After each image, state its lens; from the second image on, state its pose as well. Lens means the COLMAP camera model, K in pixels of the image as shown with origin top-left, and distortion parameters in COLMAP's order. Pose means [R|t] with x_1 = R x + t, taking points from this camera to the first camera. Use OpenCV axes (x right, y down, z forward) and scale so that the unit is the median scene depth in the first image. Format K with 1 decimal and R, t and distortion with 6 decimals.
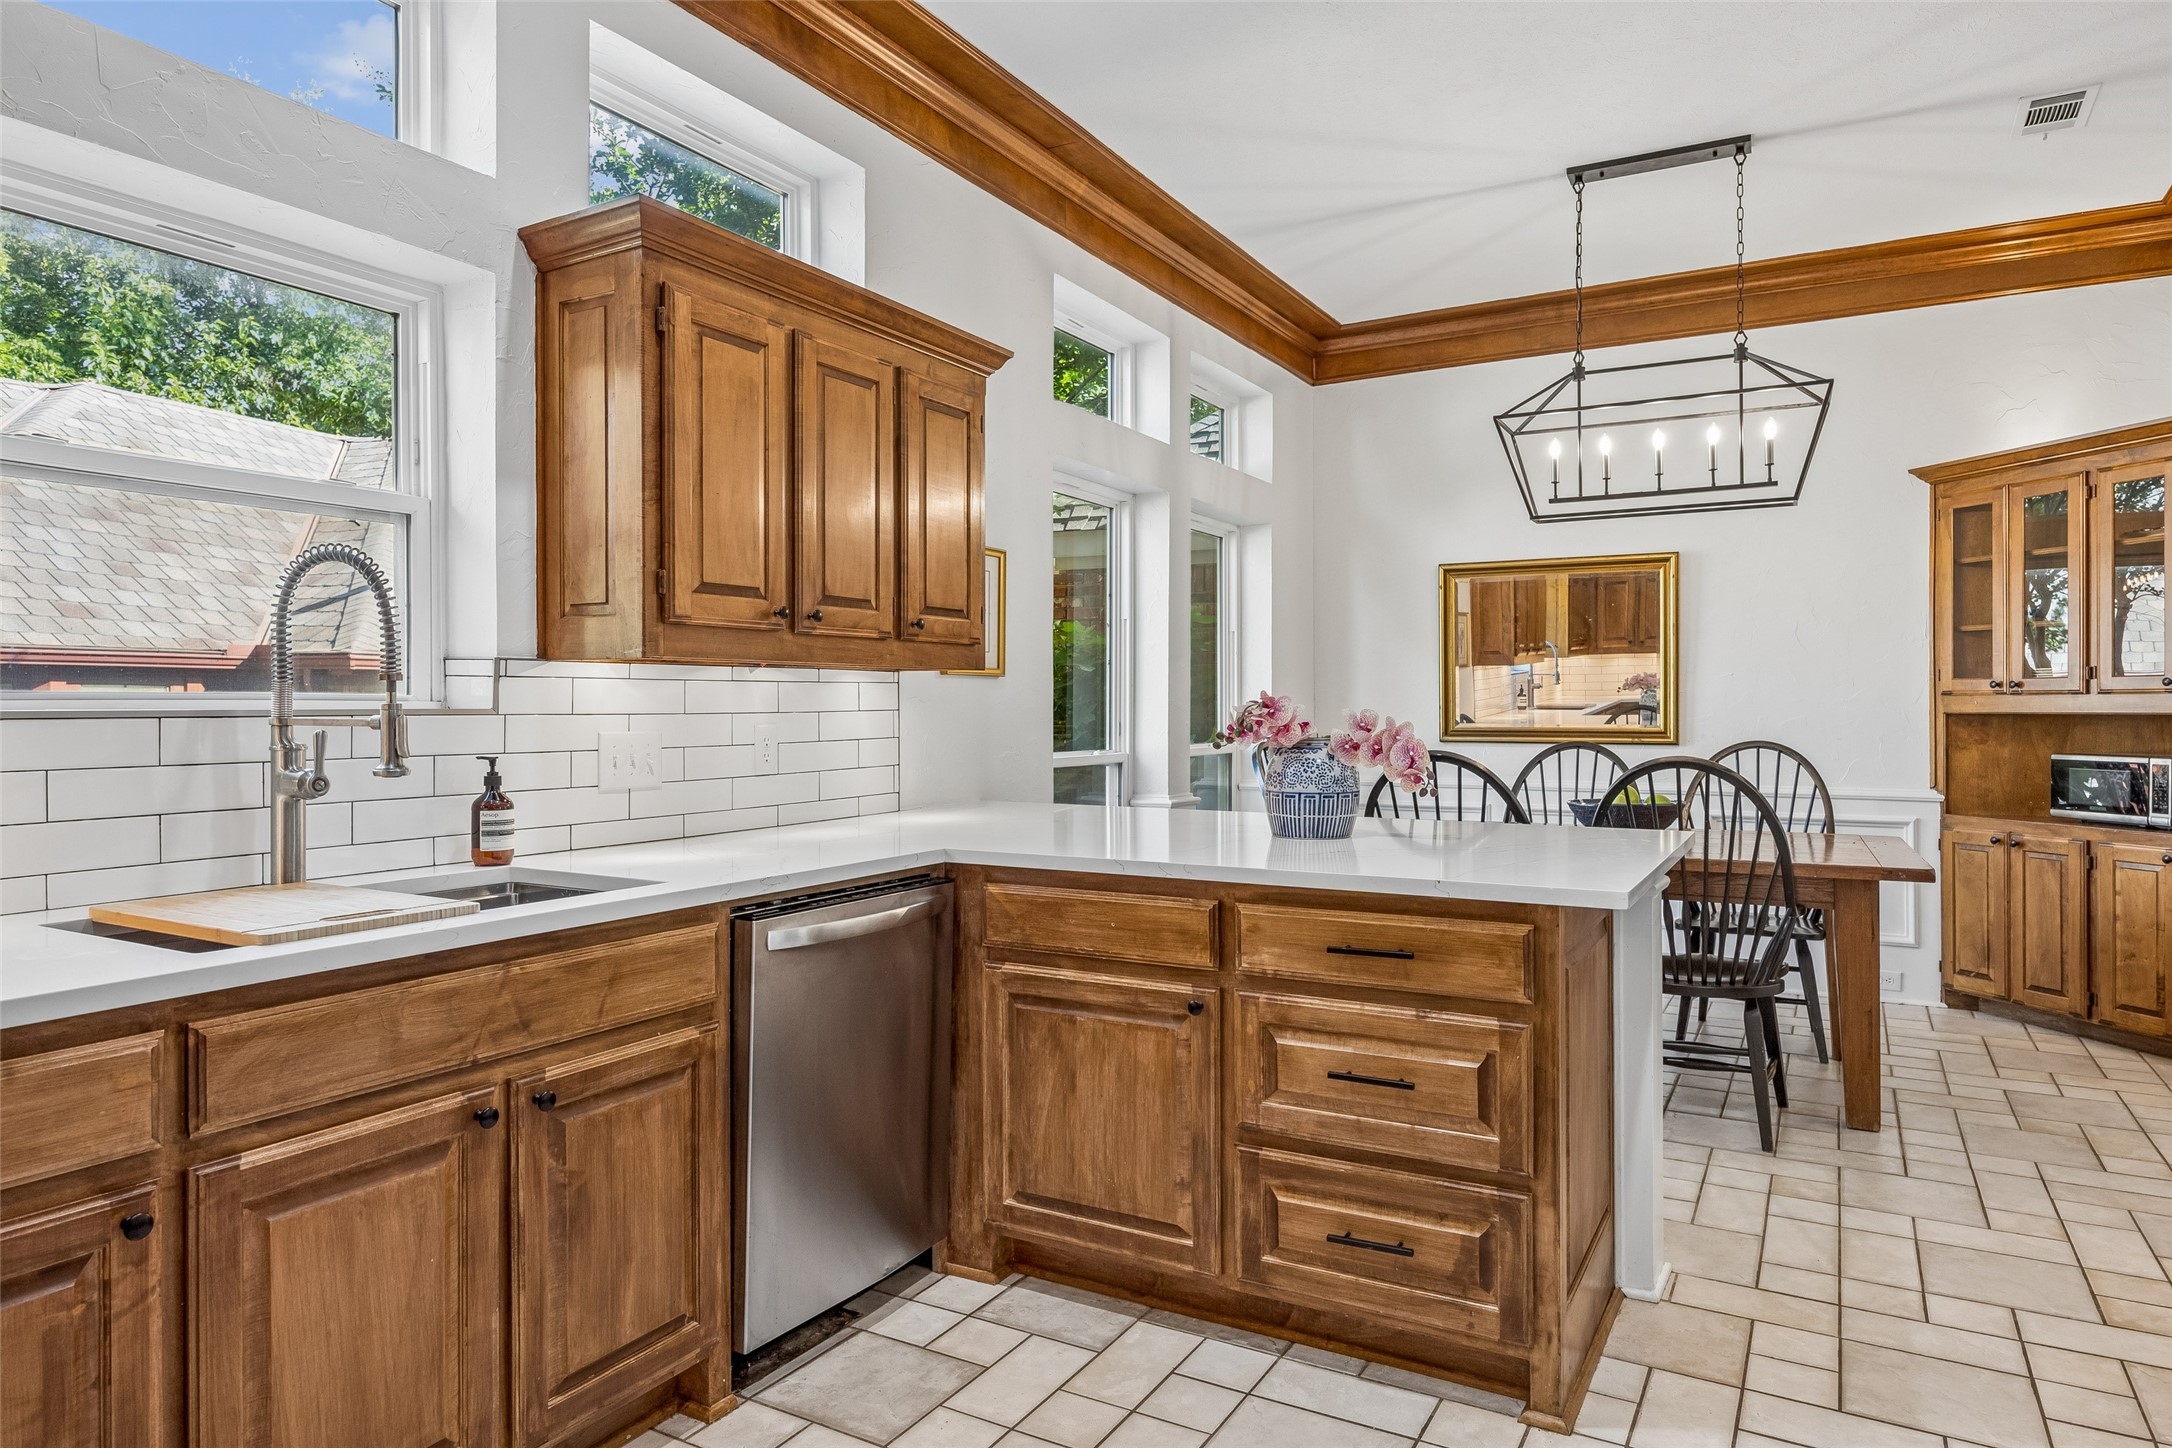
lens RADIAL K [[1297.0, 0, 1084.6], [0, 1297.0, 723.8], [0, 0, 1]] dist [-0.026373, 0.006685]
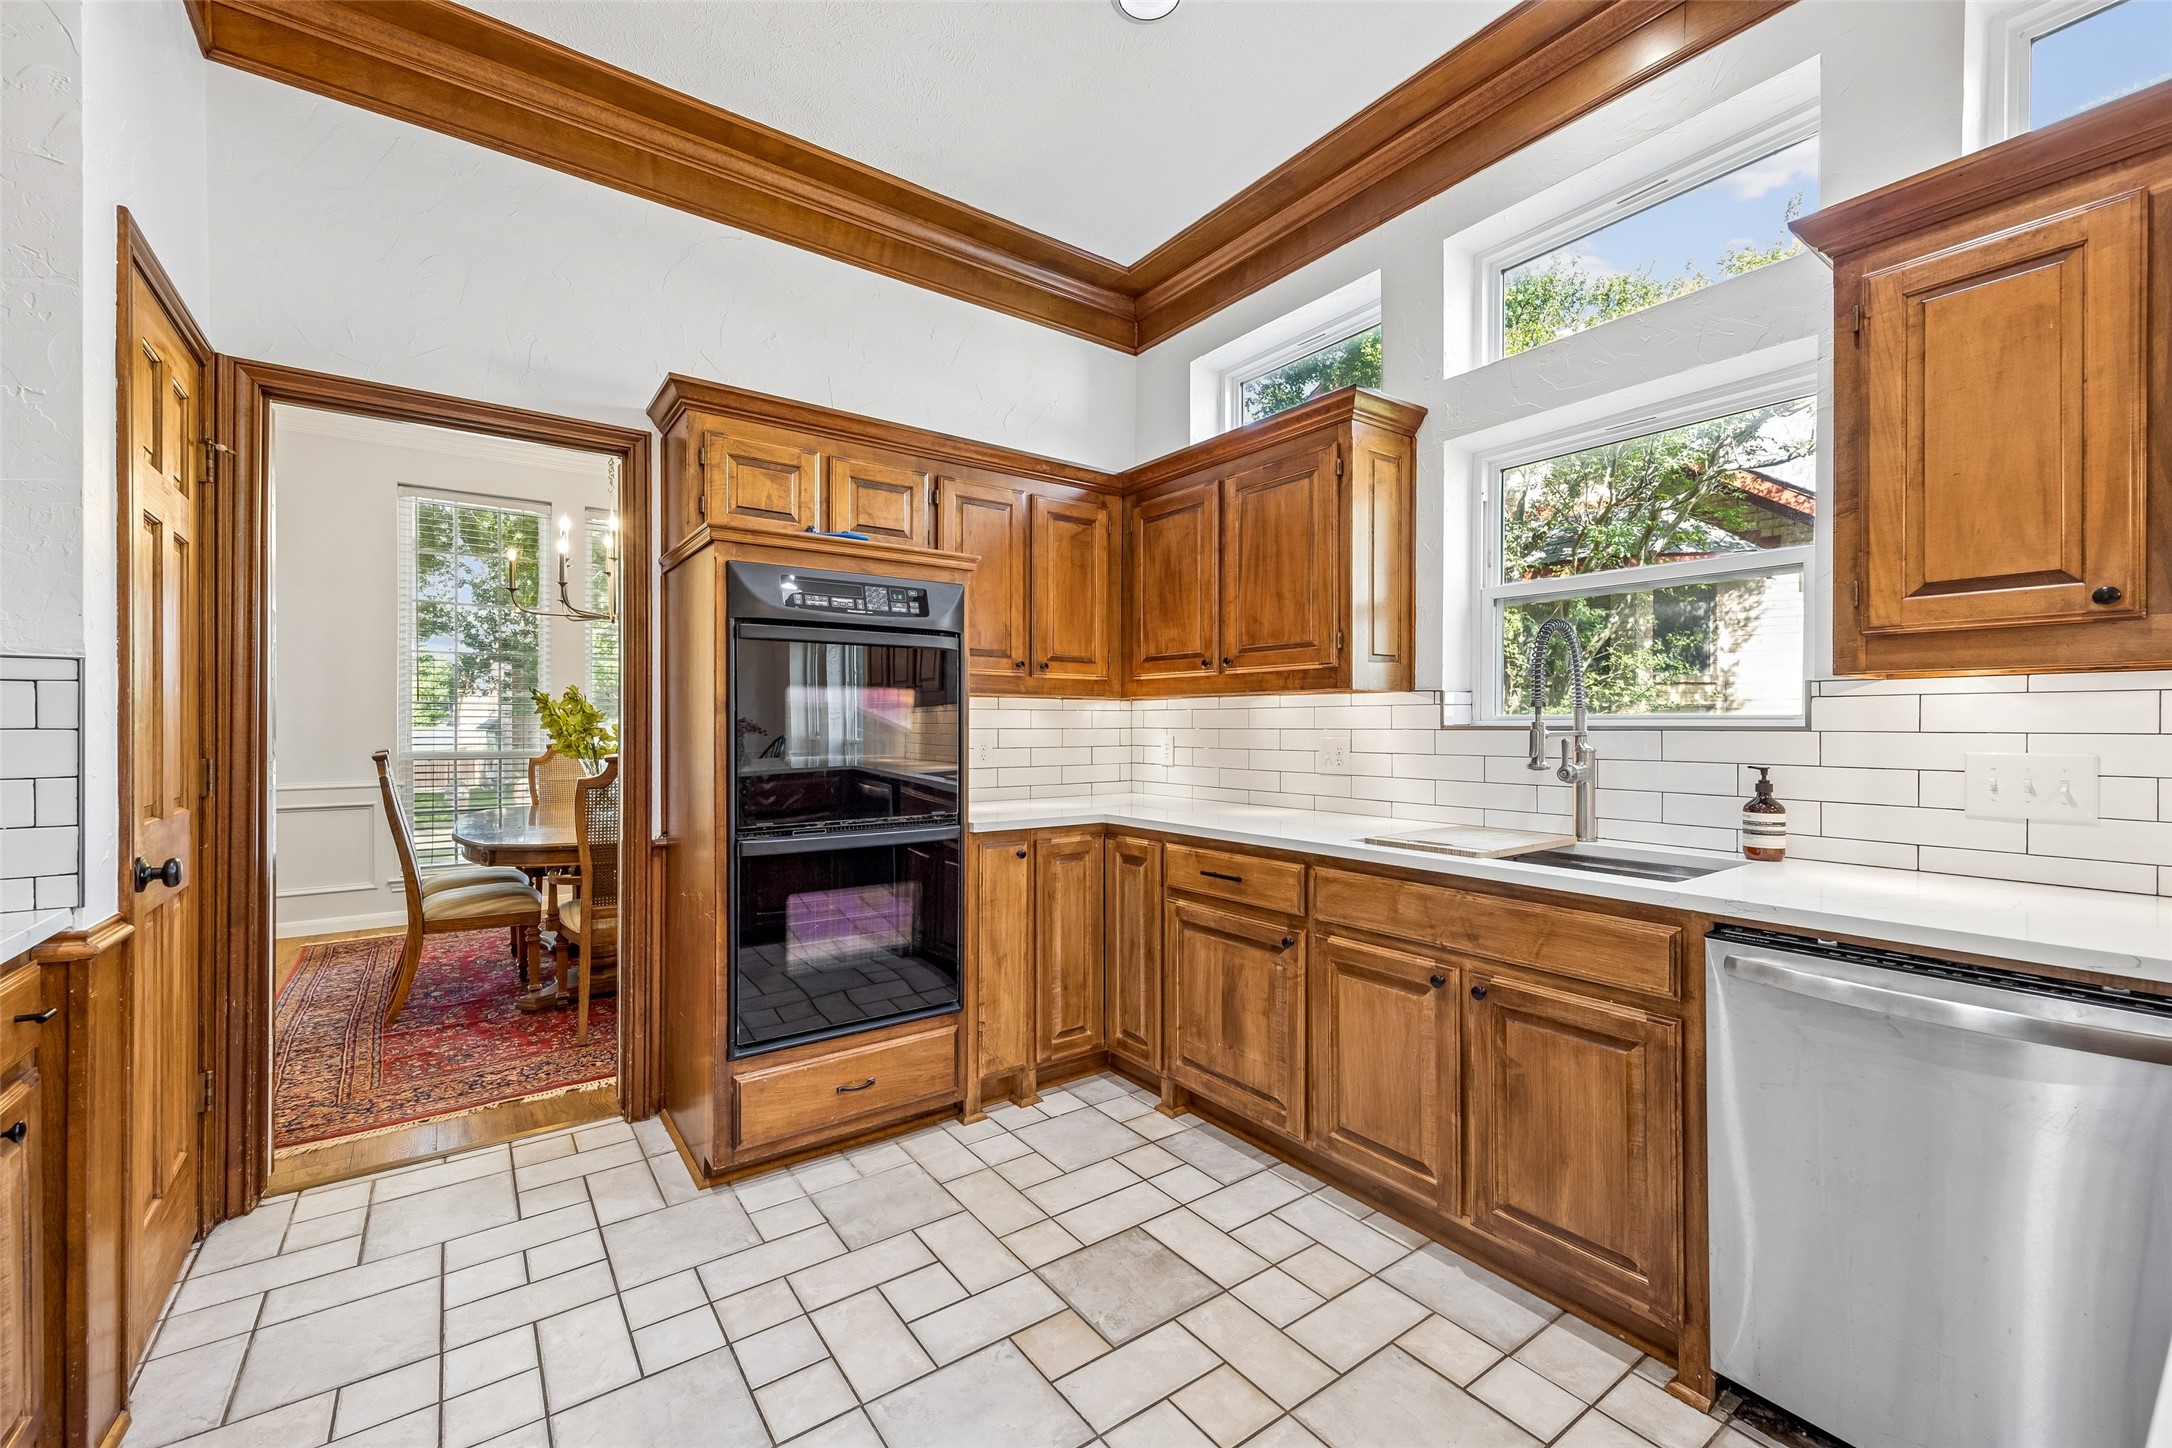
lens RADIAL K [[839.8, 0, 1056.0], [0, 839.8, 723.7], [0, 0, 1]] dist [0.001043, -0.000591]
pose [[-0.416736, 0.002391, -0.909024, 0.501214], [-0.011128, 0.999908, 0.007731, -0.012343], [0.908959, 0.013337, -0.416671, 0.737750]]
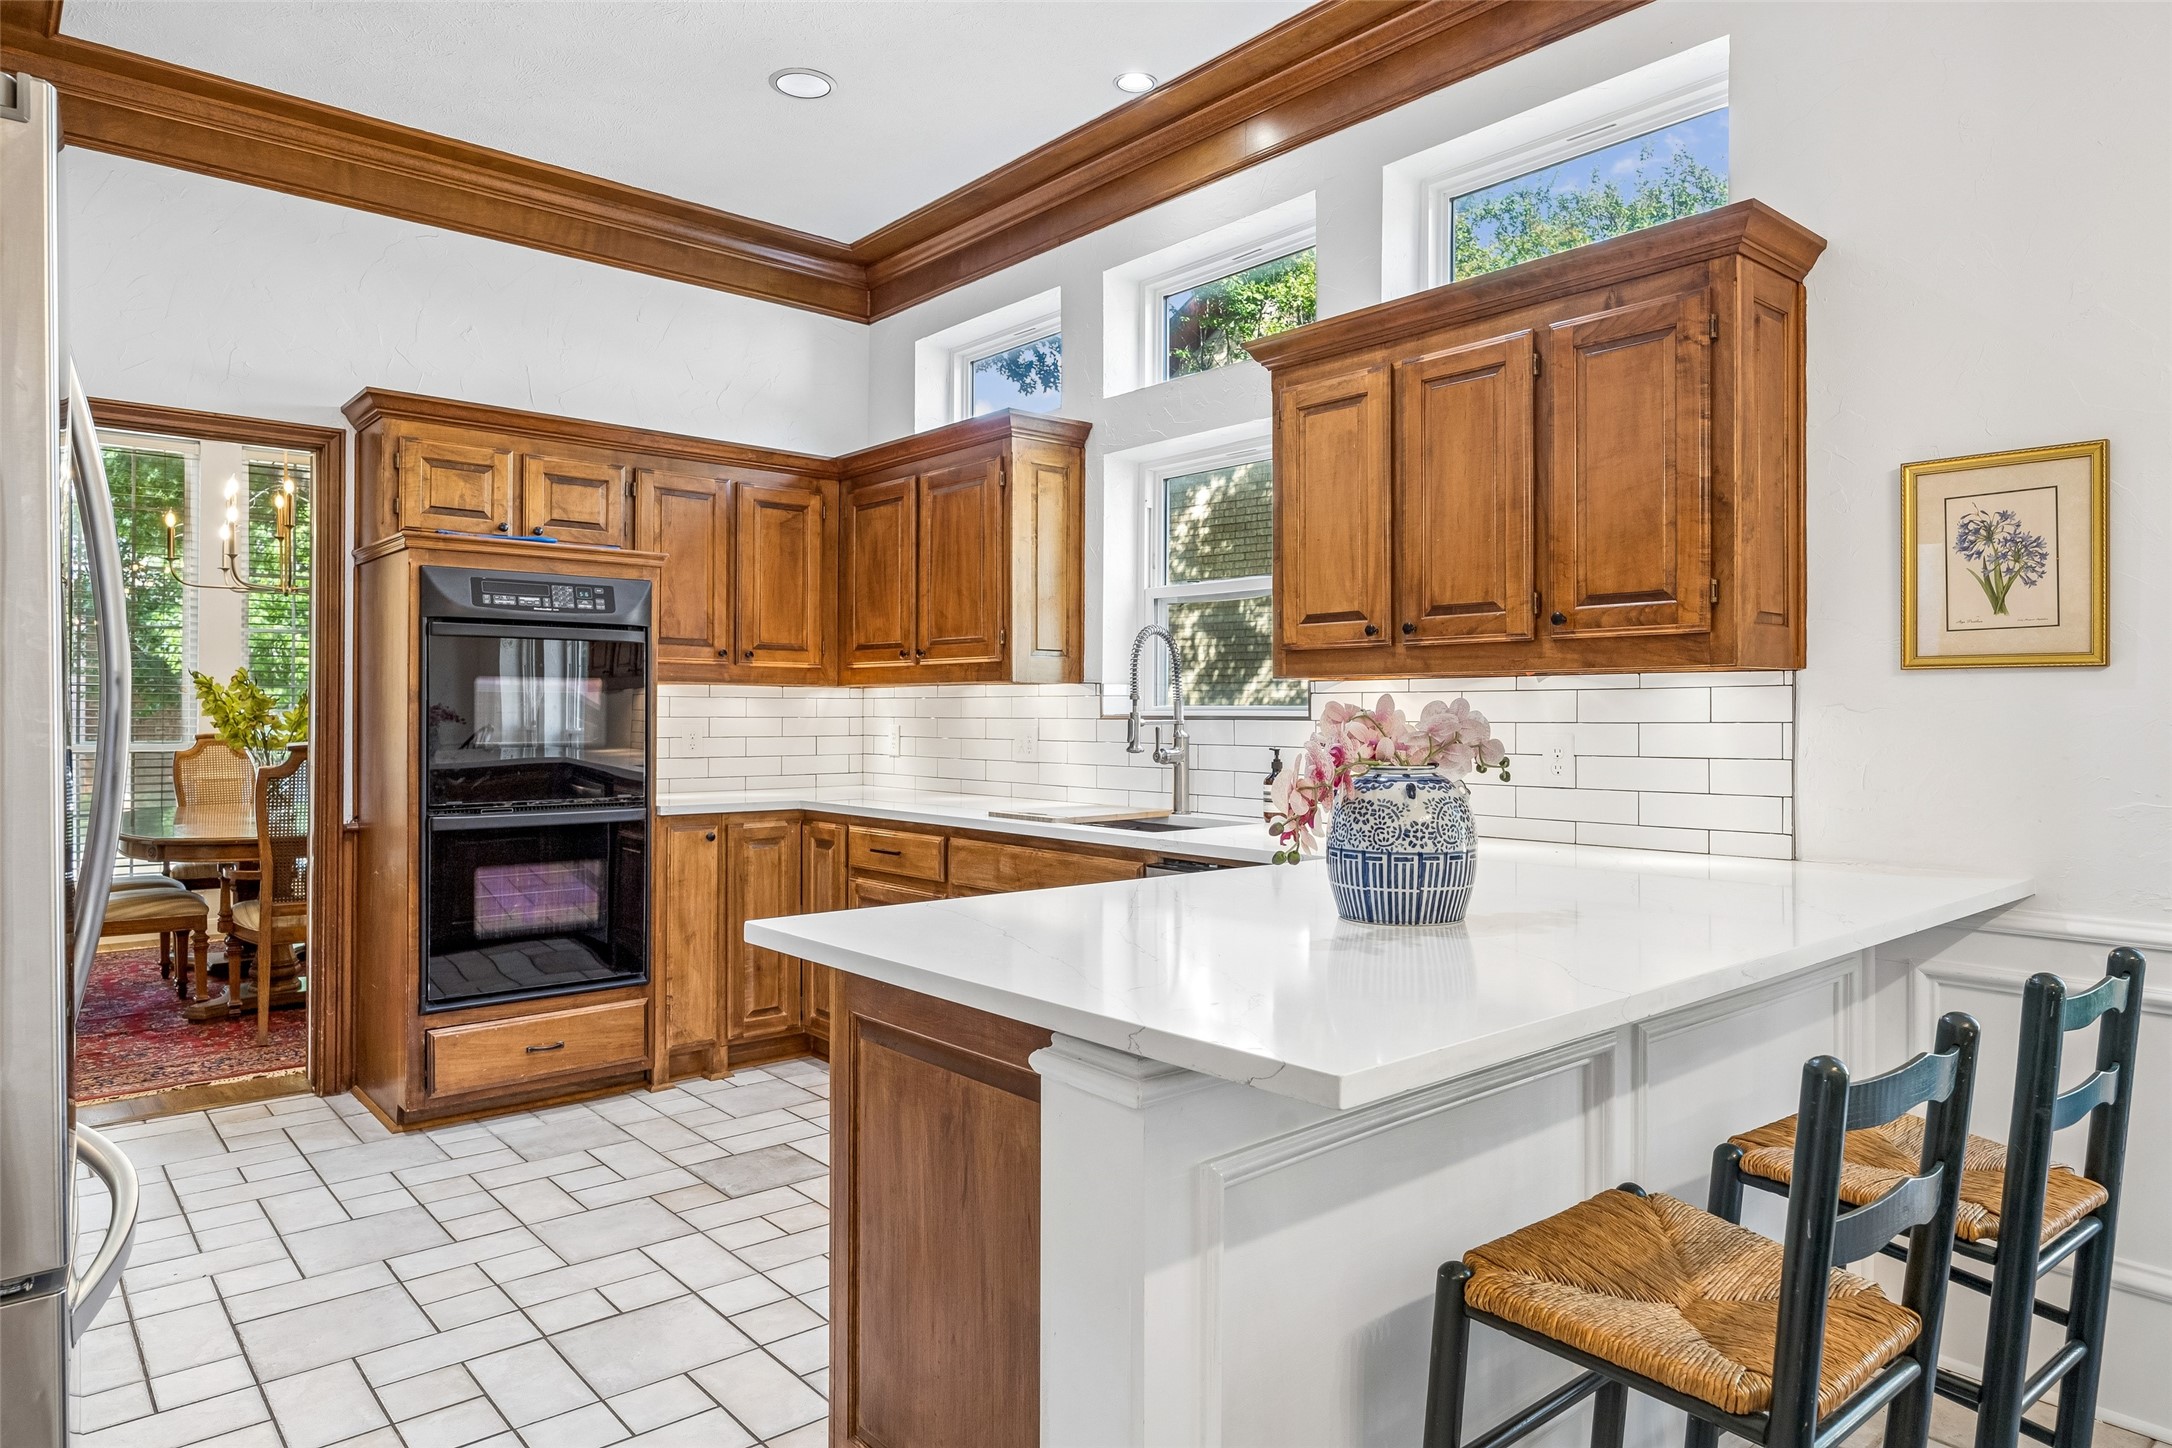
lens RADIAL K [[1297.0, 0, 1079.1], [0, 1297.0, 707.4], [0, 0, 1]] dist [-0.026373, 0.006685]
pose [[-0.323600, -0.001453, -0.946193, 1.016567], [-0.014838, 0.999884, 0.003539, -0.023420], [0.946078, 0.015185, -0.323584, 1.270390]]
